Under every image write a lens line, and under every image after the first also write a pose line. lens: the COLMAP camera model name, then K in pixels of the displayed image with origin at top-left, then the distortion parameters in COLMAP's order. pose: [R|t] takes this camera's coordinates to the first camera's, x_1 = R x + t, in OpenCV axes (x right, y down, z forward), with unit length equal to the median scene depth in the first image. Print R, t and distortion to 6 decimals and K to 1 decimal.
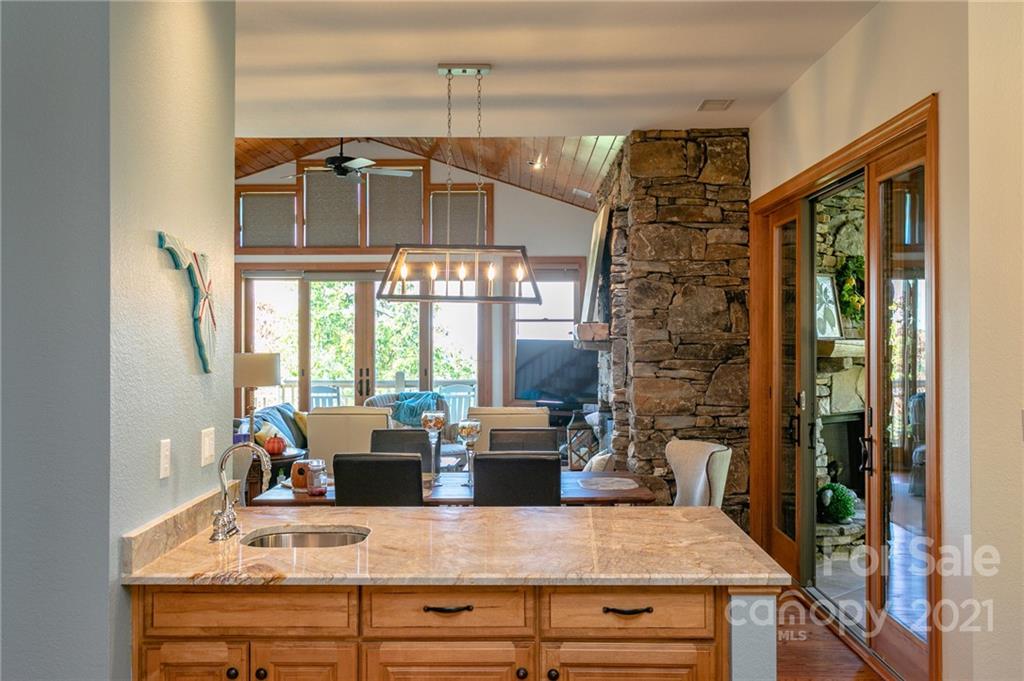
lens RADIAL K [[1009.6, 0, 513.8], [0, 1009.6, 339.2], [0, 0, 1]] dist [0.006864, 0.000000]
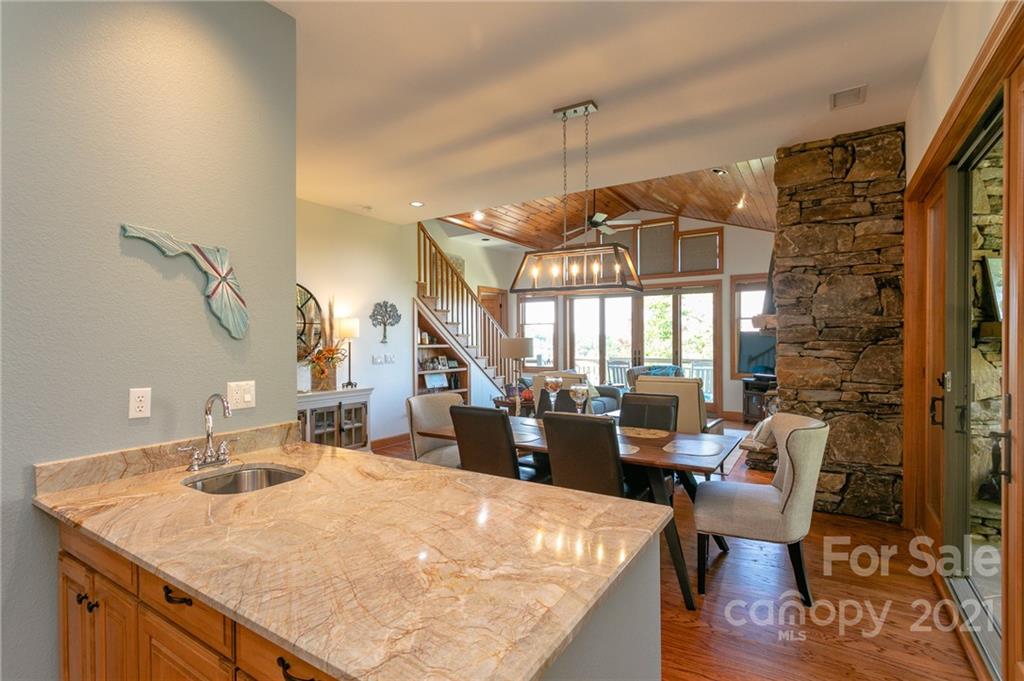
lens RADIAL K [[495.5, 0, 490.2], [0, 495.5, 345.8], [0, 0, 1]] dist [0.003013, 0.002637]
pose [[0.829317, 0.003674, -0.558767, 0.164847], [0.003634, 0.999922, 0.011968, 0.017432], [0.558767, -0.011956, 0.829238, 0.323154]]
